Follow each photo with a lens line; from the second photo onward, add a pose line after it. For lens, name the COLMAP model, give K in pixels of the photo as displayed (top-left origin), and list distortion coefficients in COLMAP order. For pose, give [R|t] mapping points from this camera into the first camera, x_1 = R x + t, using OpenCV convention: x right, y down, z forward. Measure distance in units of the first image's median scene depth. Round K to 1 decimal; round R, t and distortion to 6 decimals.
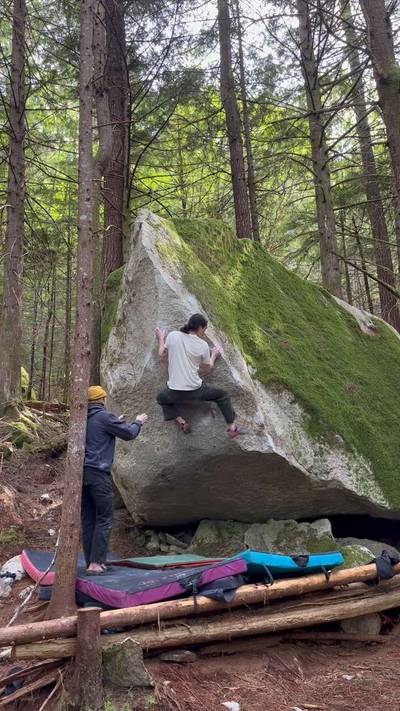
lens RADIAL K [[574.8, 0, 184.3], [0, 574.8, 376.1], [0, 0, 1]] dist [0.081112, -0.100358]
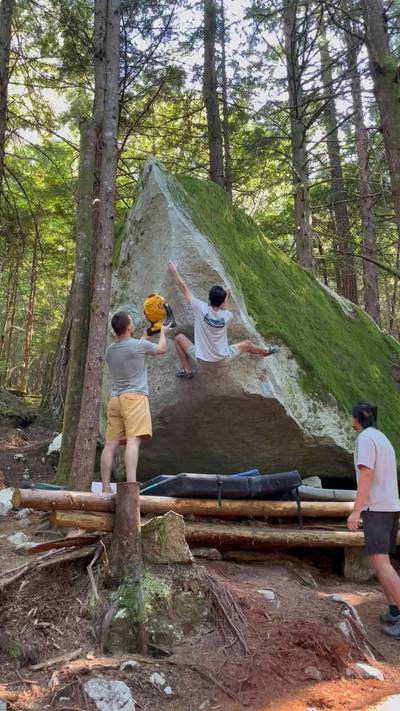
lens RADIAL K [[574.8, 0, 176.7], [0, 574.8, 379.5], [0, 0, 1]] dist [0.081112, -0.100358]
pose [[0.995040, 0.062162, 0.077665, -0.084137], [-0.060083, 0.997777, -0.028837, 0.124453], [-0.079284, 0.024027, 0.996562, 0.013852]]
